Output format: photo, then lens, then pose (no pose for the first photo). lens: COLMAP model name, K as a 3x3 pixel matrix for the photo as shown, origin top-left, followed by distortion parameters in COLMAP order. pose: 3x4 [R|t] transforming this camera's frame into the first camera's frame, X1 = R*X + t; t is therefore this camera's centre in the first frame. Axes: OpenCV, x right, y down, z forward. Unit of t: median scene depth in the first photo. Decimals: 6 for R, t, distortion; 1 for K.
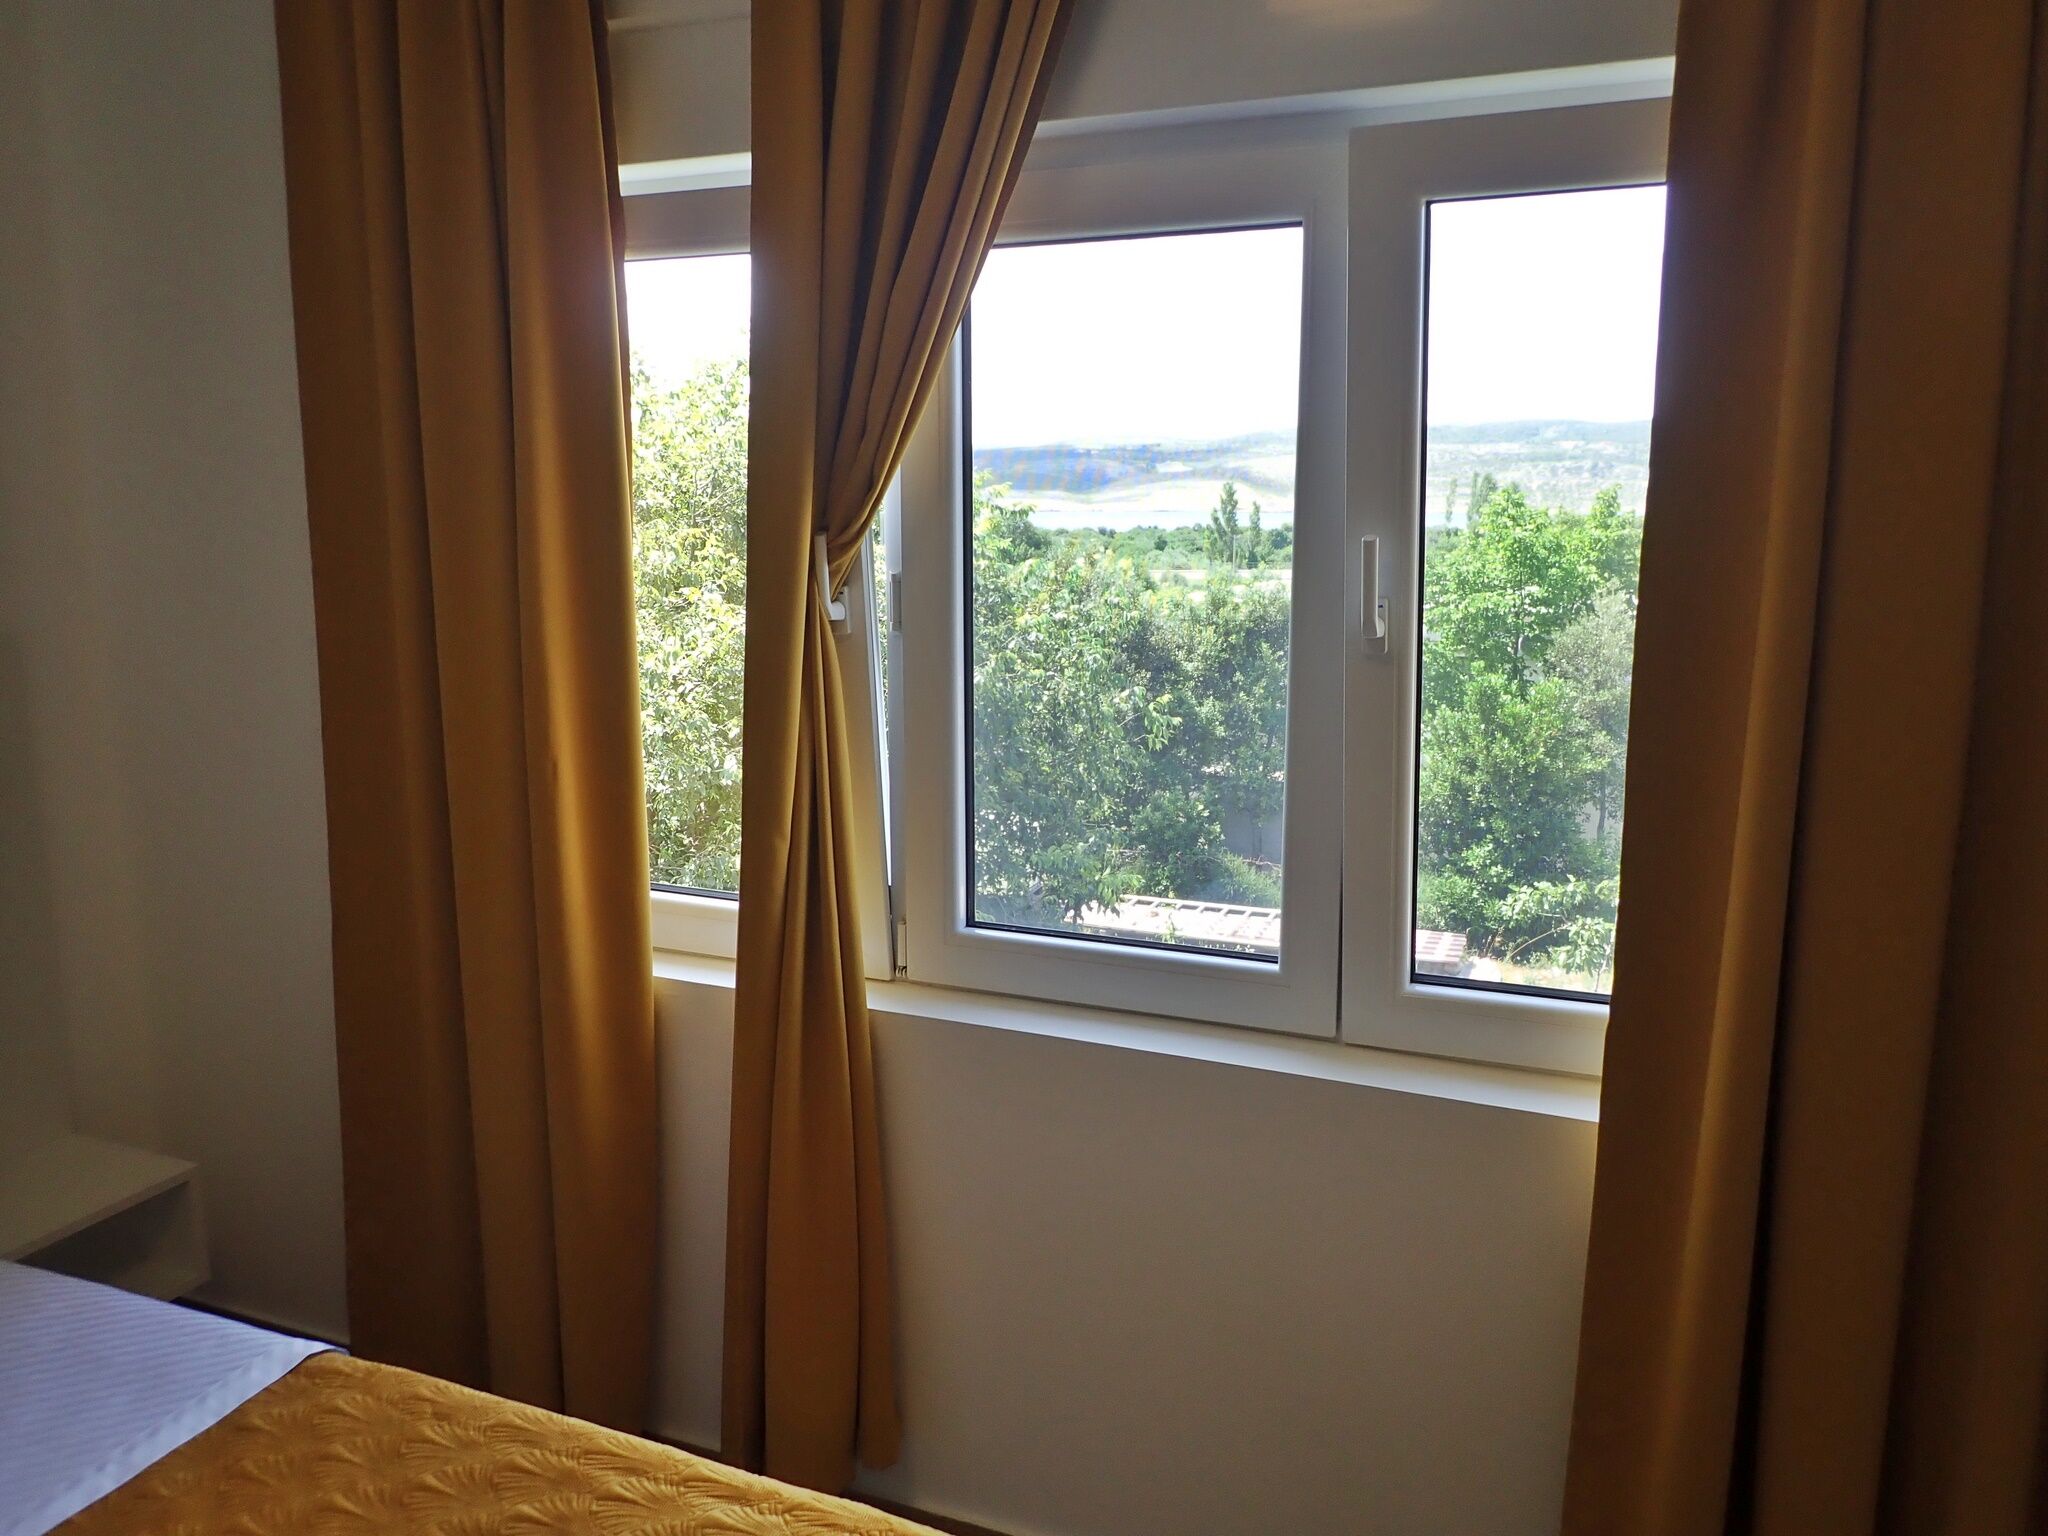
lens RADIAL K [[1515.3, 0, 1009.5], [0, 1515.3, 769.7], [0, 0, 1]] dist [-0.008247, 0.000656]
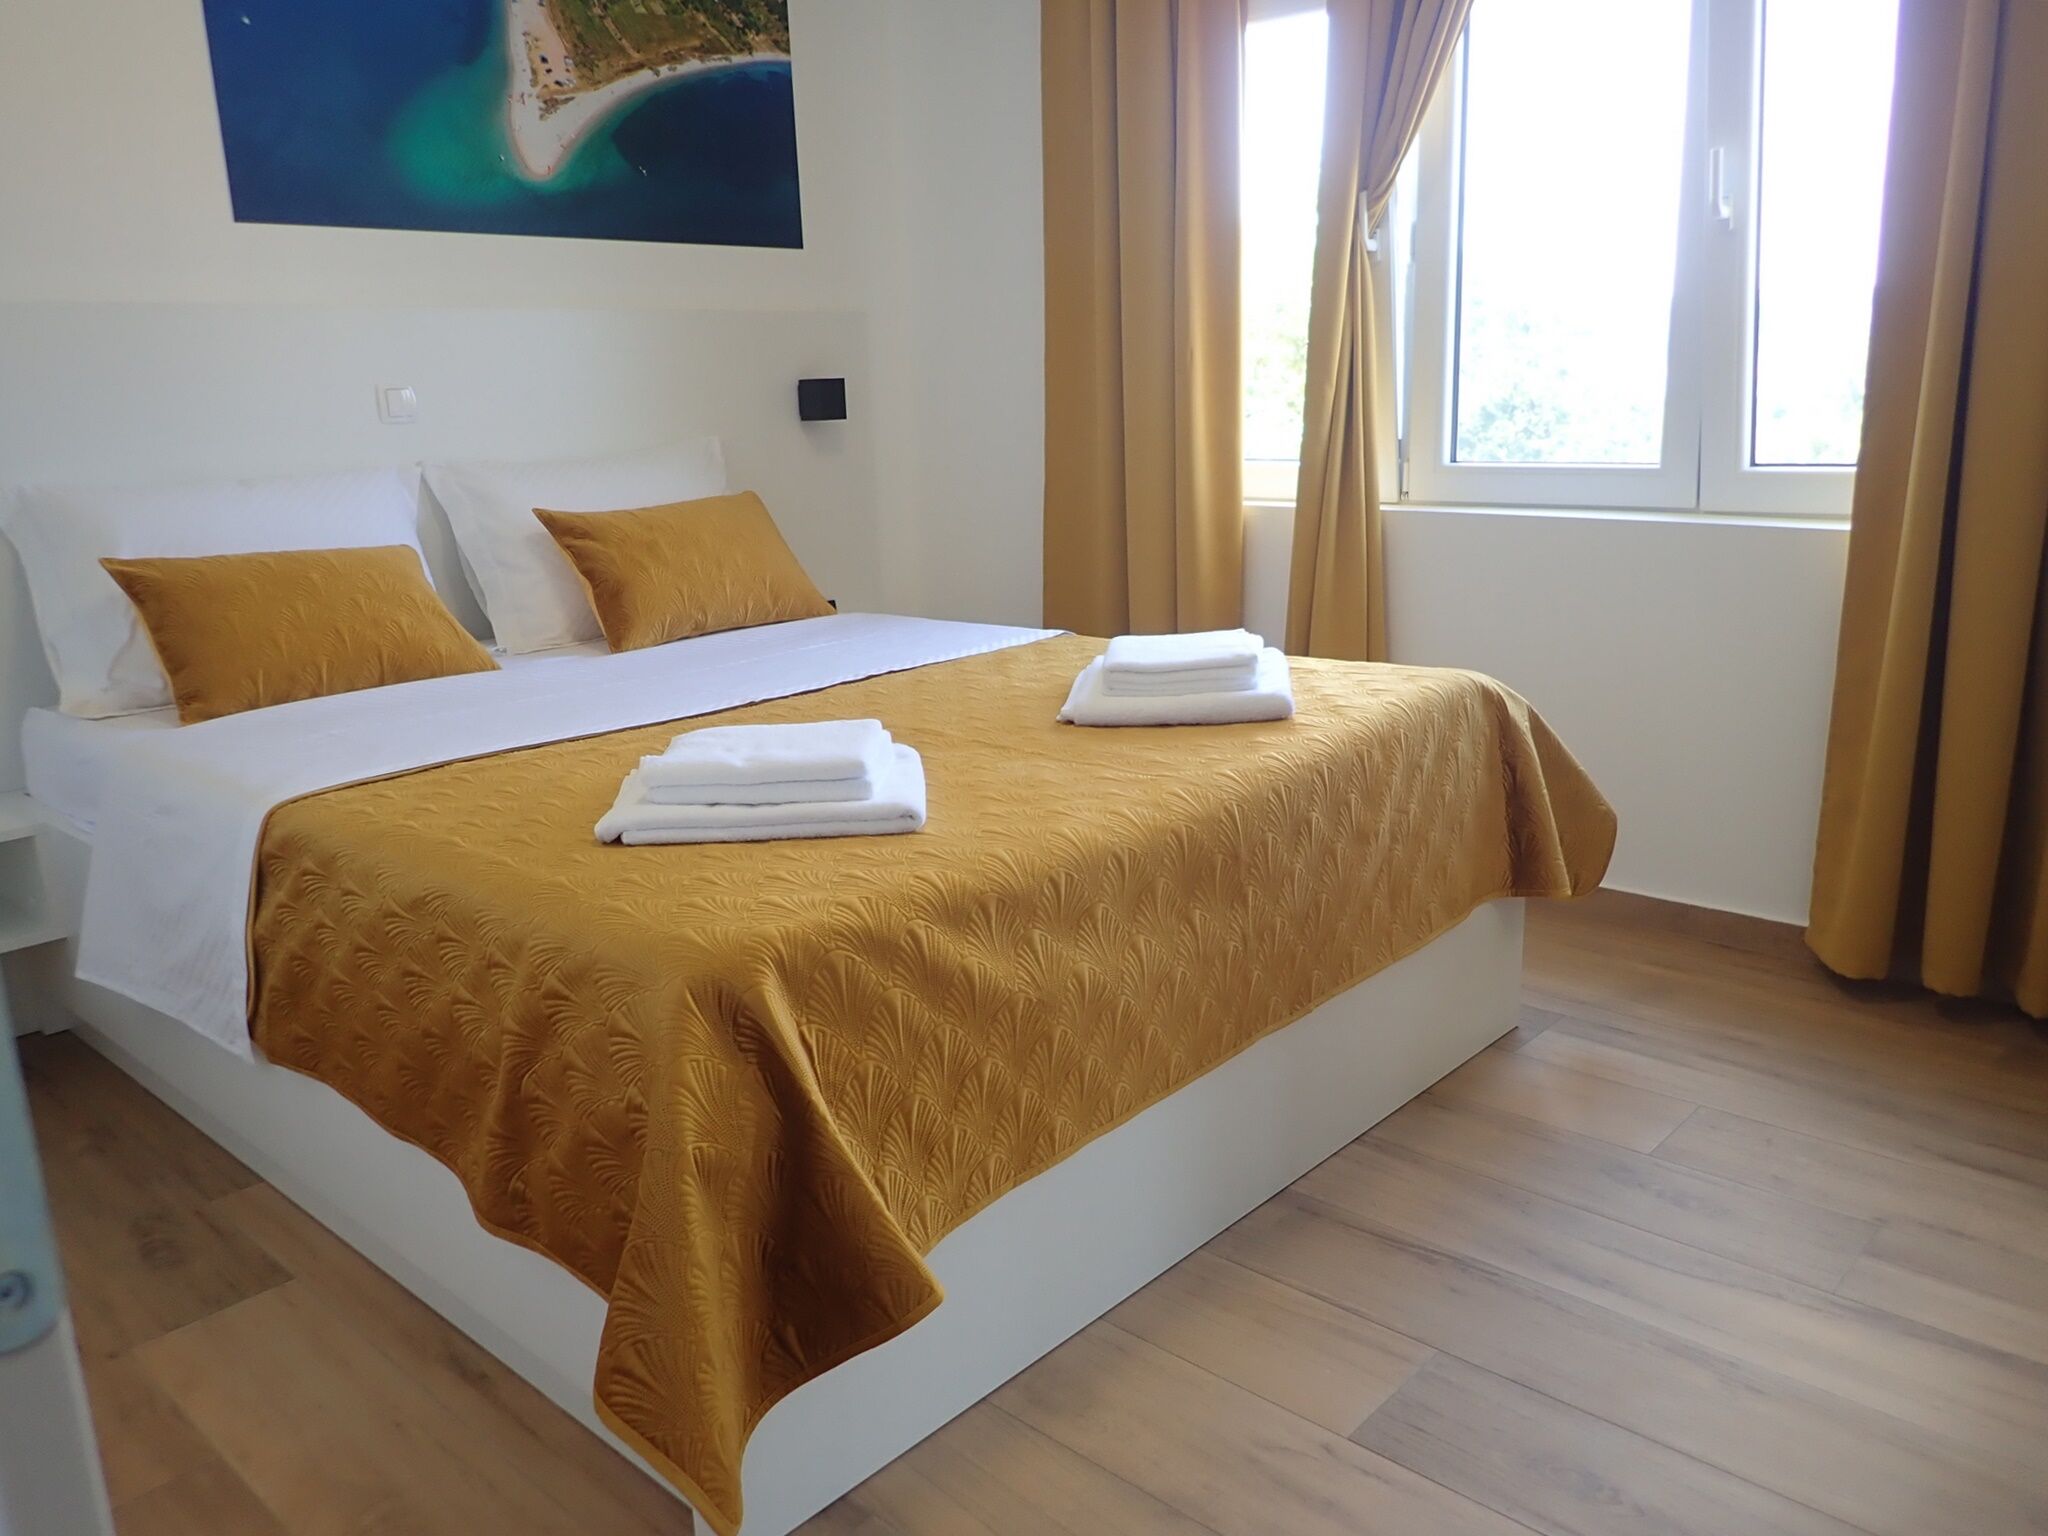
lens RADIAL K [[1556.5, 0, 1024.0], [0, 1556.5, 768.0], [0, 0, 1]] dist [-0.012081, -0.001061]
pose [[0.941394, 0.053304, -0.333072, 0.114417], [-0.032379, 0.997155, 0.068069, 0.346593], [0.335753, -0.053295, 0.940441, -0.679599]]
